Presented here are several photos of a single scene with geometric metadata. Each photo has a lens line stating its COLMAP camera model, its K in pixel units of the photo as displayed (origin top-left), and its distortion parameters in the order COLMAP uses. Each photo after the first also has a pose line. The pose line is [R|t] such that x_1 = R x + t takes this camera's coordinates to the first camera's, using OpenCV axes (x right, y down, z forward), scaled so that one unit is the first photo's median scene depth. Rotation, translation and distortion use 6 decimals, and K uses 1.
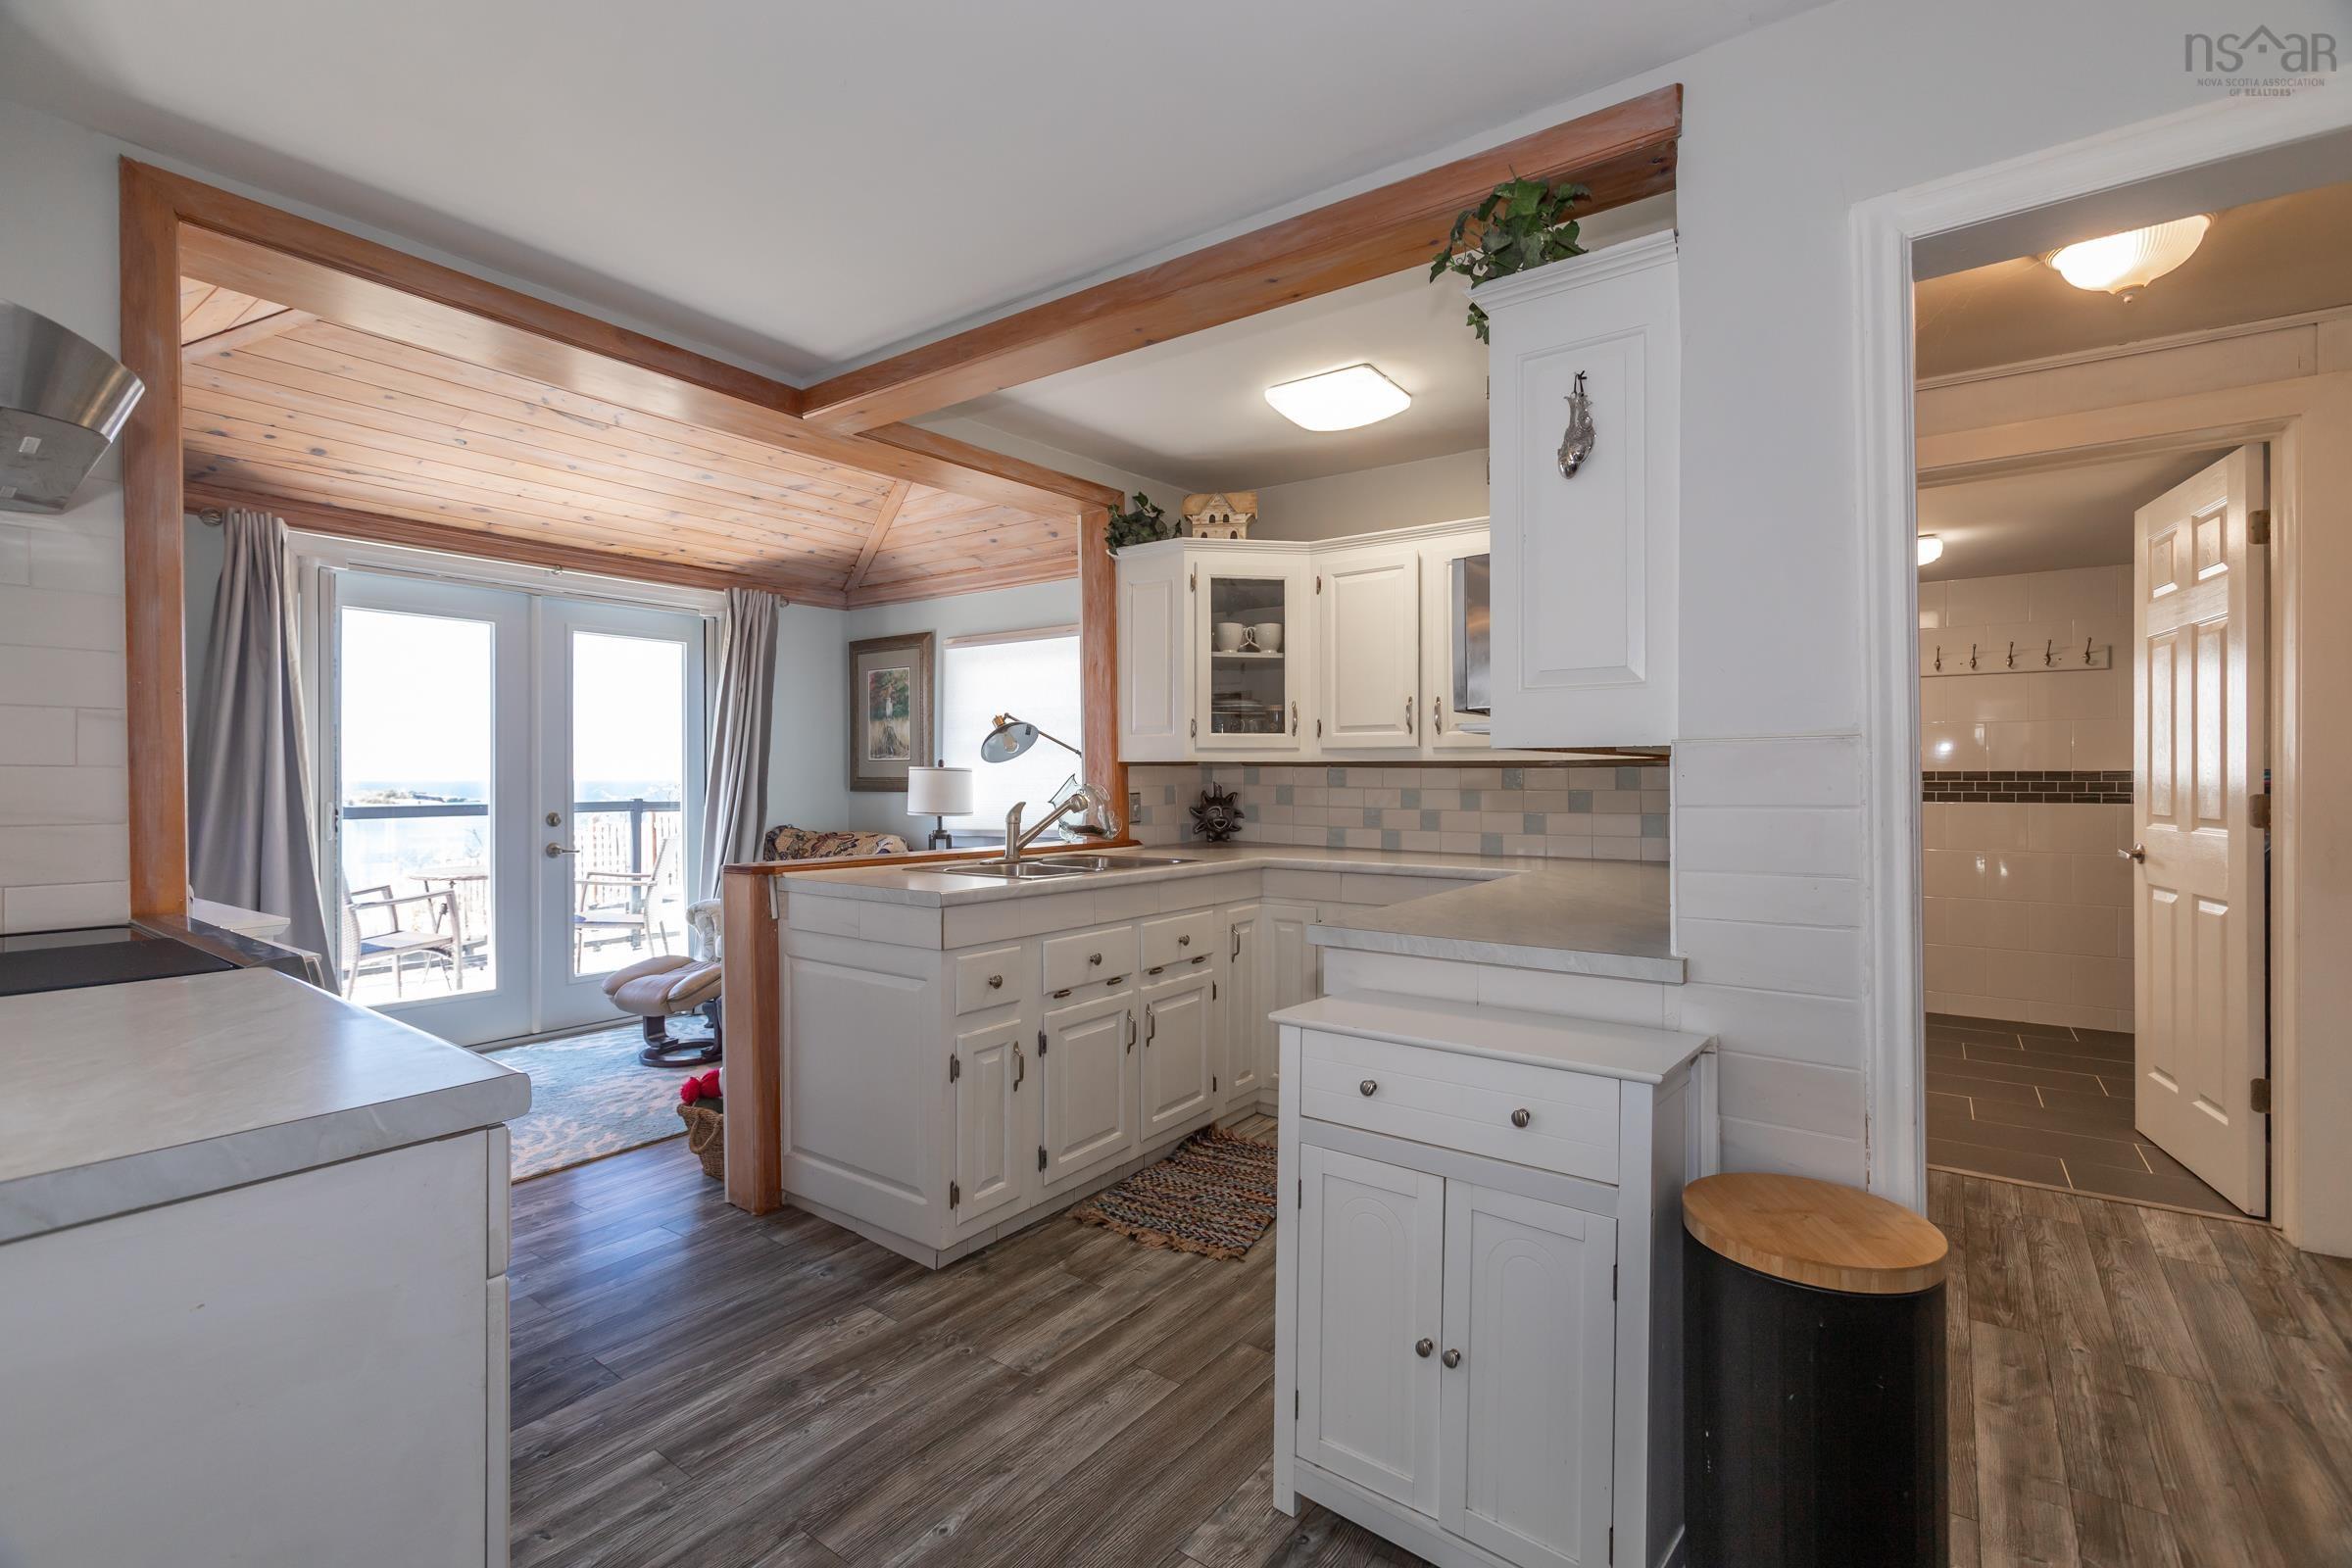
lens RADIAL K [[1057.4, 0, 1162.9], [0, 1057.4, 776.6], [0, 0, 1]] dist [-0.014568, 0.009814]
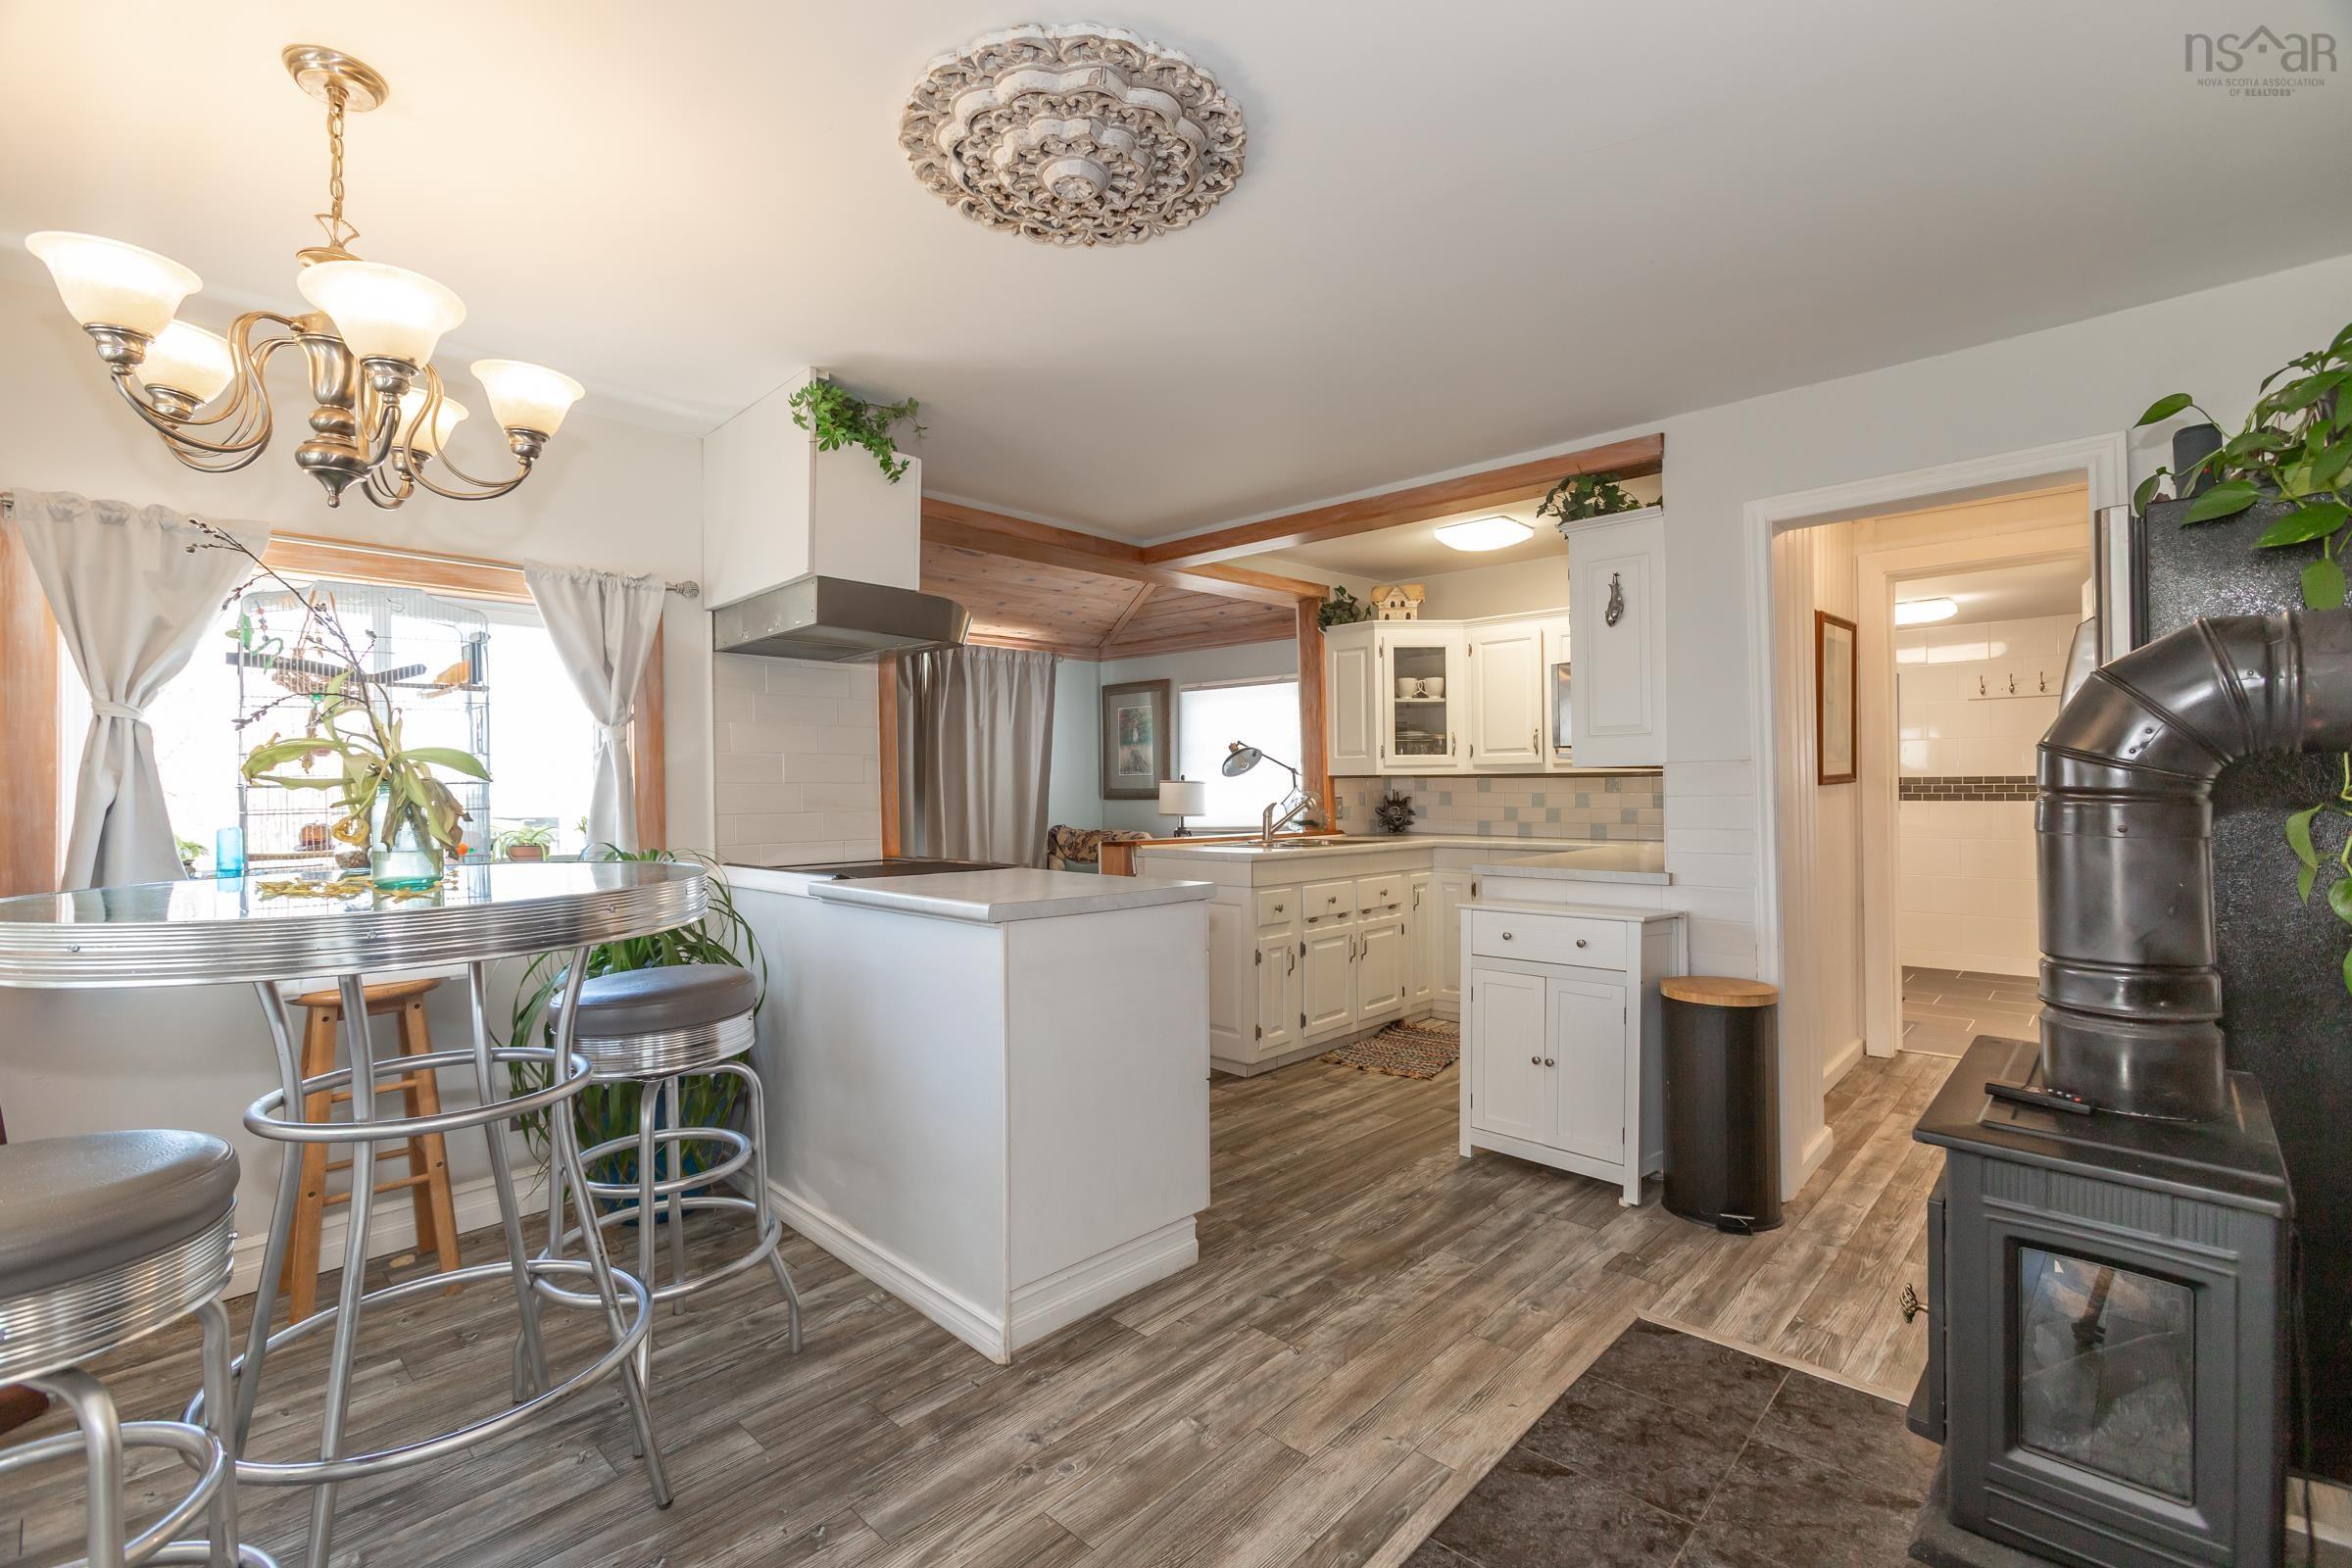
lens RADIAL K [[1057.4, 0, 1176.5], [0, 1057.4, 776.8], [0, 0, 1]] dist [-0.014568, 0.009814]
pose [[0.993457, -0.008967, -0.113858, -0.083426], [0.007617, 0.999895, -0.012292, 0.003857], [0.113956, 0.011344, 0.993421, -0.449873]]
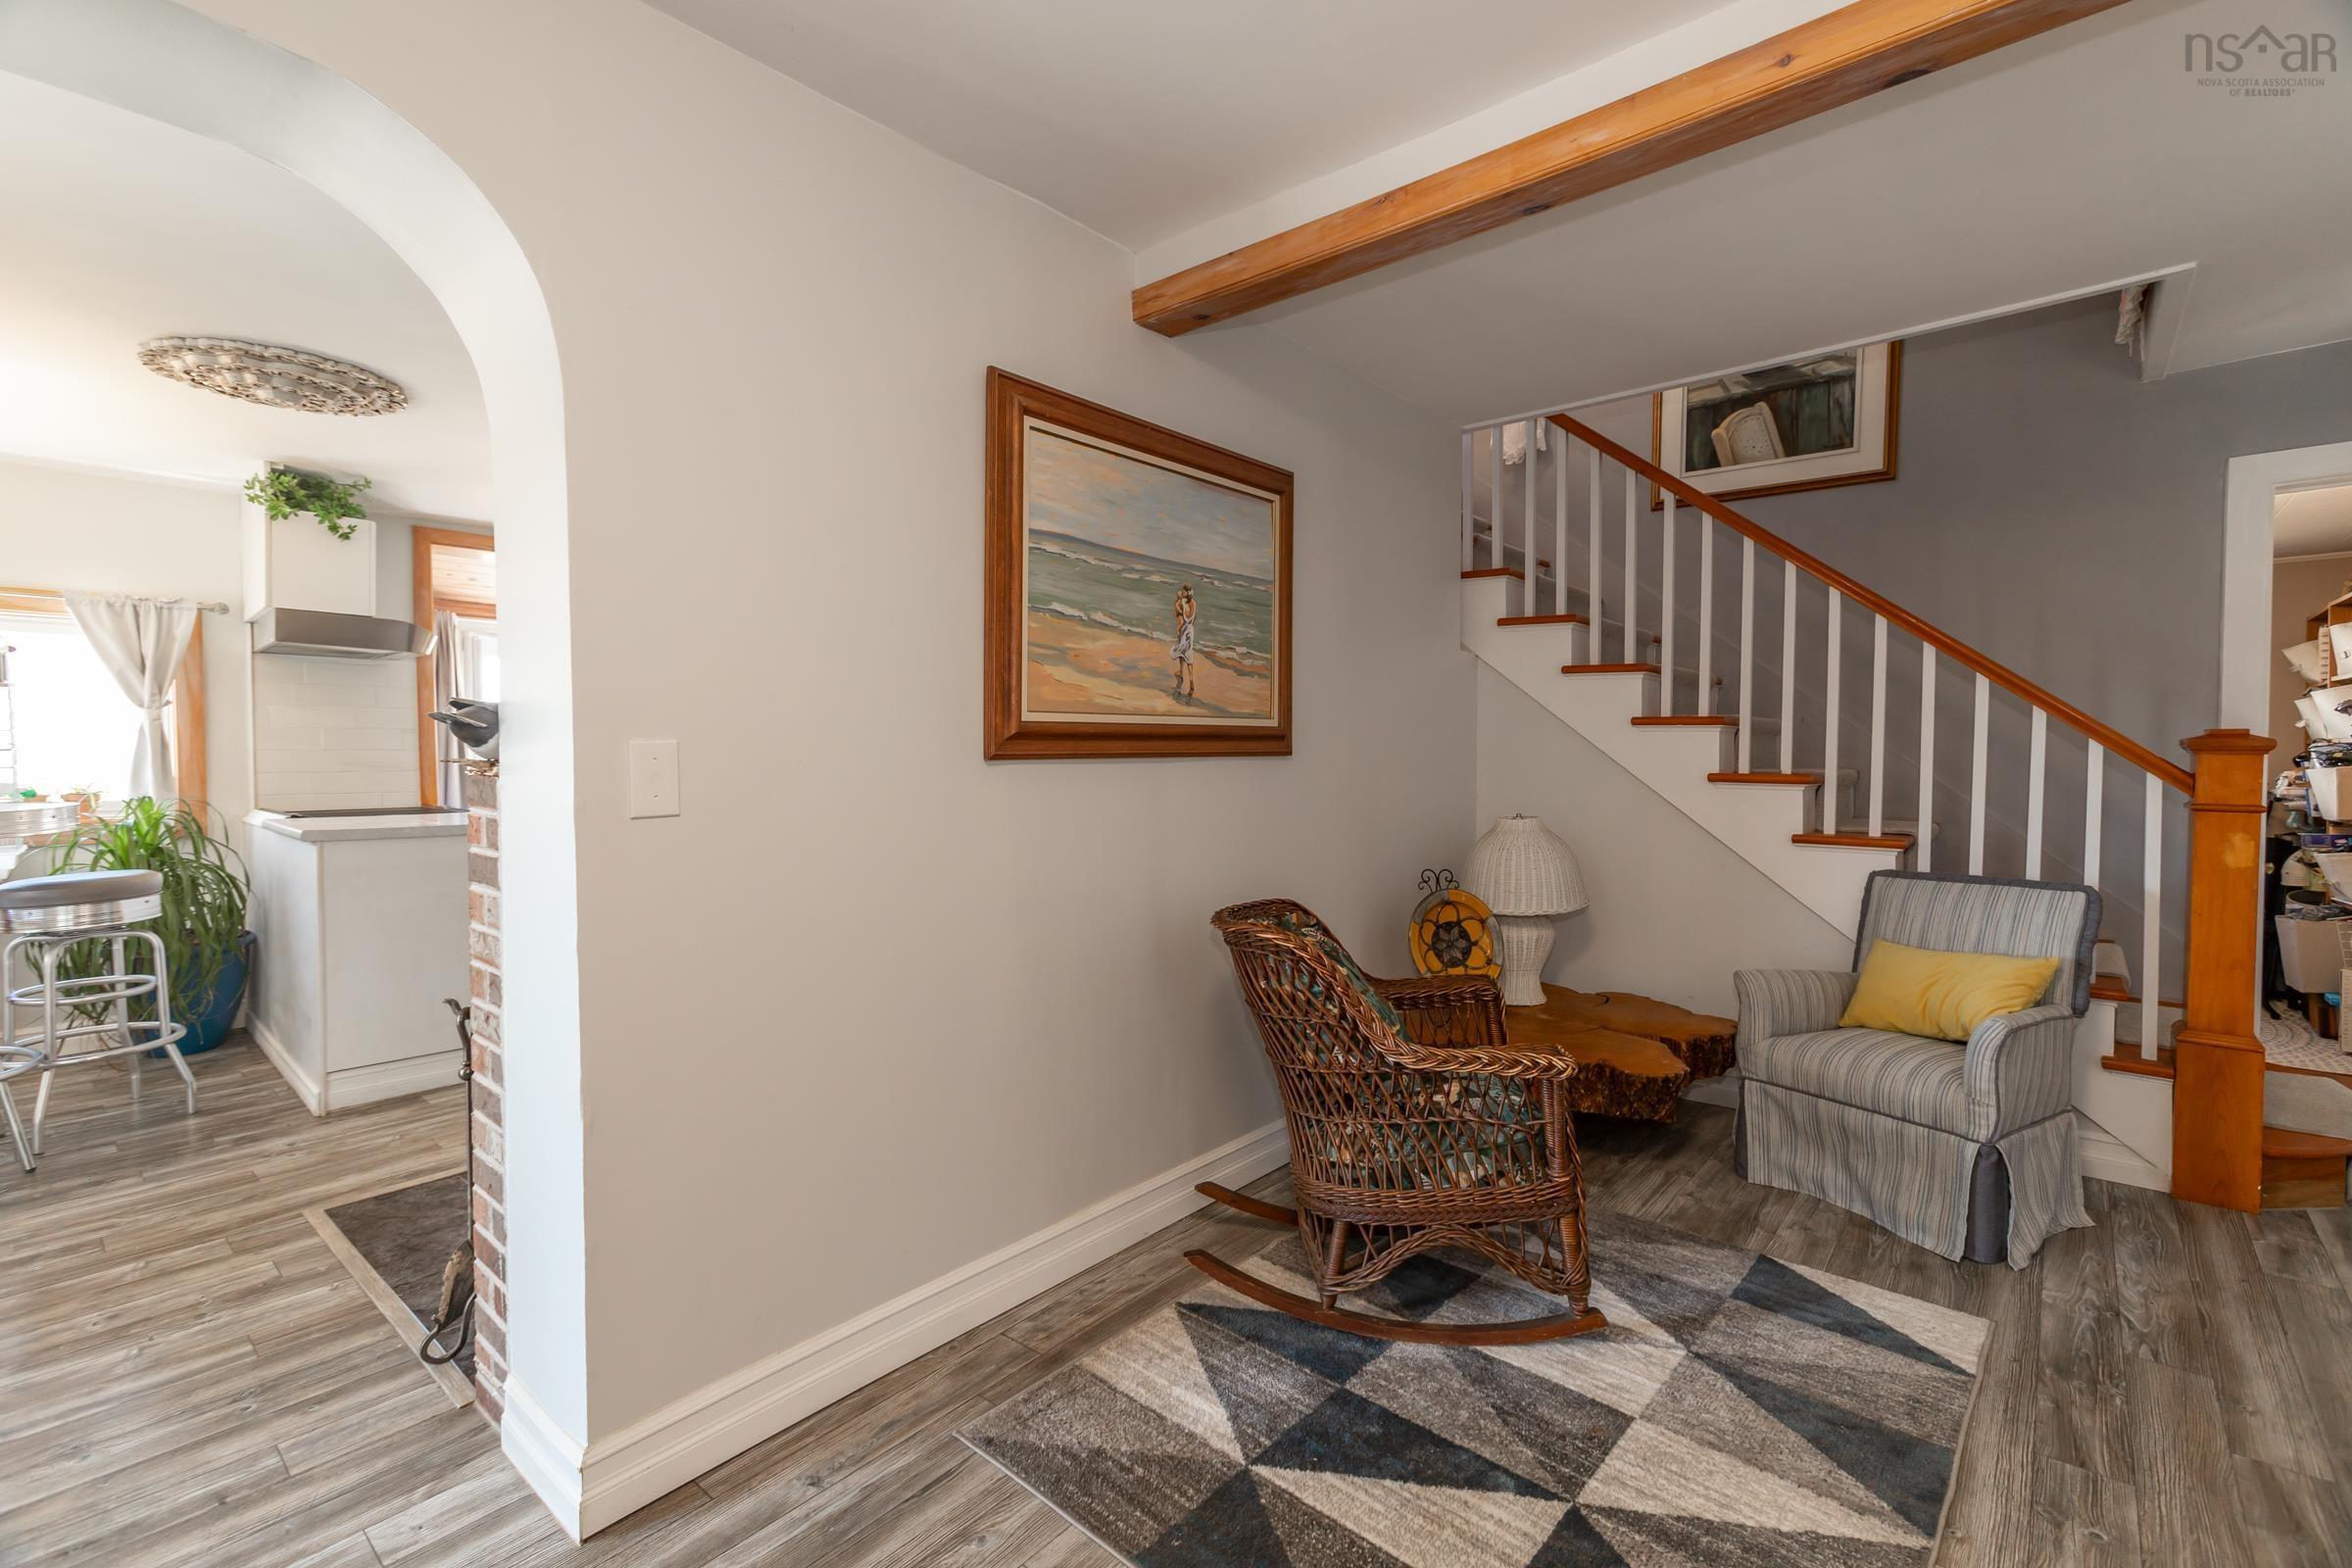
lens RADIAL K [[1057.4, 0, 1175.5], [0, 1057.4, 768.3], [0, 0, 1]] dist [-0.014568, 0.009814]
pose [[0.997429, 0.002997, -0.071596, 0.553094], [-0.001989, 0.999898, 0.014153, -0.001149], [0.071631, -0.013974, 0.997333, -0.737742]]
